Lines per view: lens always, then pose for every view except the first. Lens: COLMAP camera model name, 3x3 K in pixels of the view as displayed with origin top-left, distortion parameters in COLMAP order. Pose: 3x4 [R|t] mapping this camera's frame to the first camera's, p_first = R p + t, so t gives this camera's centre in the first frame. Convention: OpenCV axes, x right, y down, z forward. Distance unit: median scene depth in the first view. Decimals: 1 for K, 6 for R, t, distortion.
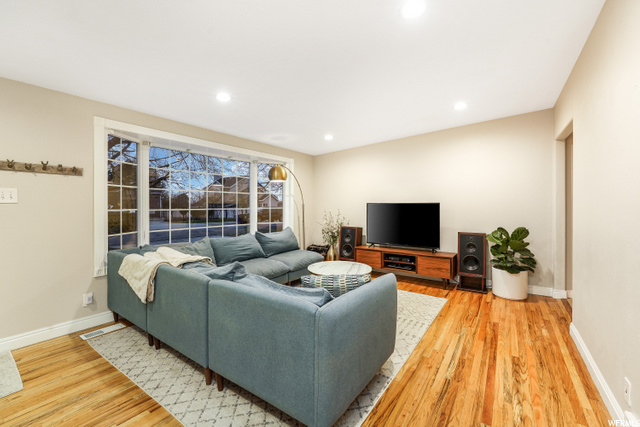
lens RADIAL K [[268.6, 0, 311.9], [0, 268.6, 201.3], [0, 0, 1]] dist [-0.004880, -0.000504]
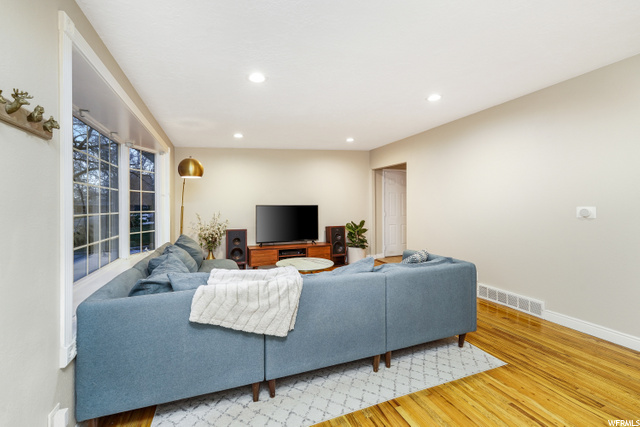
lens RADIAL K [[268.6, 0, 316.6], [0, 268.6, 209.8], [0, 0, 1]] dist [-0.004880, -0.000504]
pose [[0.559978, -0.012083, 0.828420, -0.683981], [-0.007163, 0.999786, 0.019424, 0.004646], [-0.828477, -0.016811, 0.559771, 0.291396]]
